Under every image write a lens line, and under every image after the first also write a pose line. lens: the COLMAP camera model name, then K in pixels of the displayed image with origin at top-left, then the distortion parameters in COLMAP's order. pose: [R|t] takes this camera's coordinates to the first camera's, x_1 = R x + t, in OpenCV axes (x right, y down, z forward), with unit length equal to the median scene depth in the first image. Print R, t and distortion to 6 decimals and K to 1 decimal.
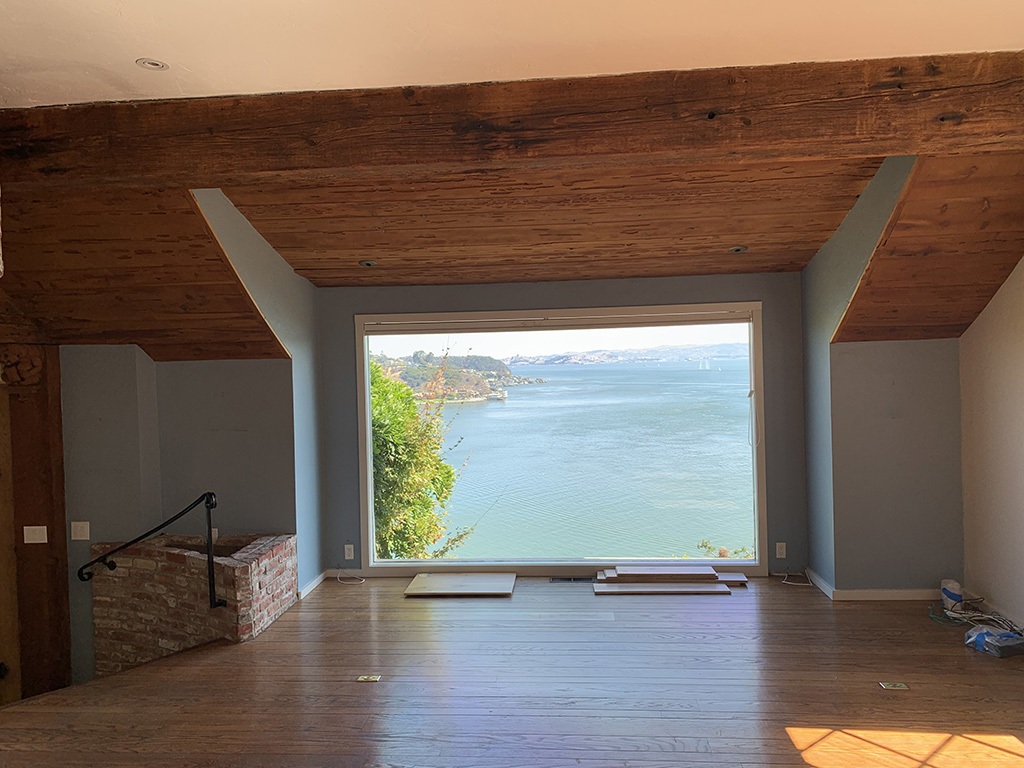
lens RADIAL K [[756.6, 0, 509.7], [0, 756.6, 382.6], [0, 0, 1]] dist [0.009487, -0.003873]
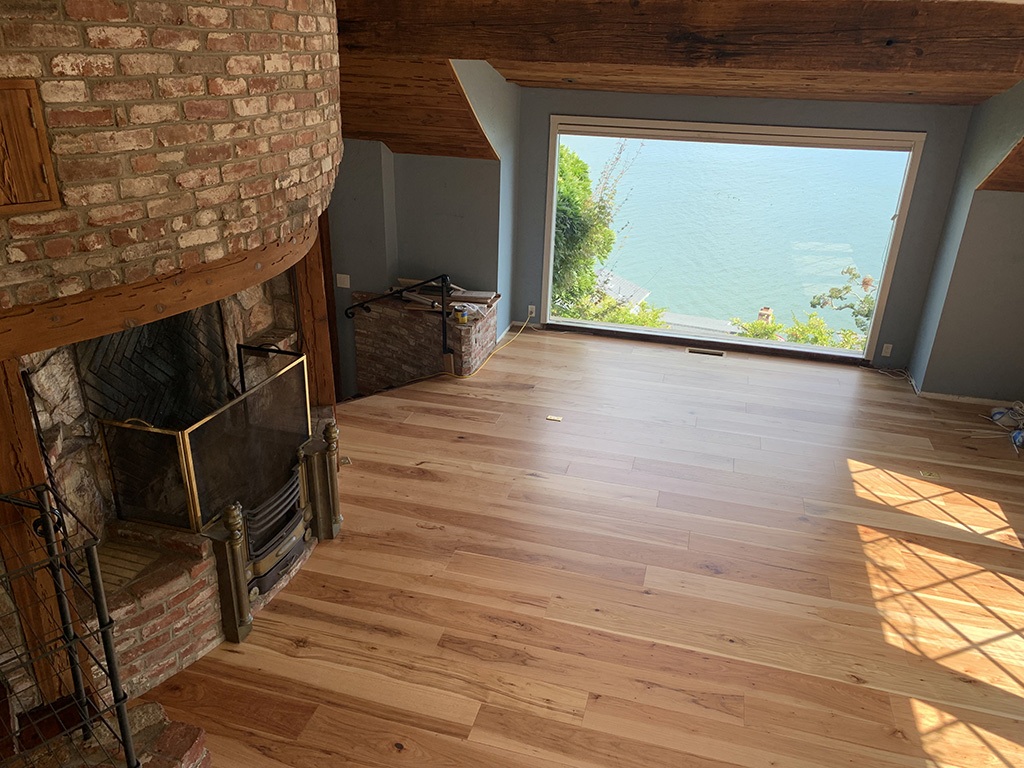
lens RADIAL K [[784.4, 0, 507.6], [0, 784.4, 382.4], [0, 0, 1]] dist [0.025235, -0.029229]
pose [[0.981315, 0.126717, -0.144789, -0.053273], [-0.058943, 0.914312, 0.400699, -0.234017], [0.183157, -0.384677, 0.904697, -0.308393]]
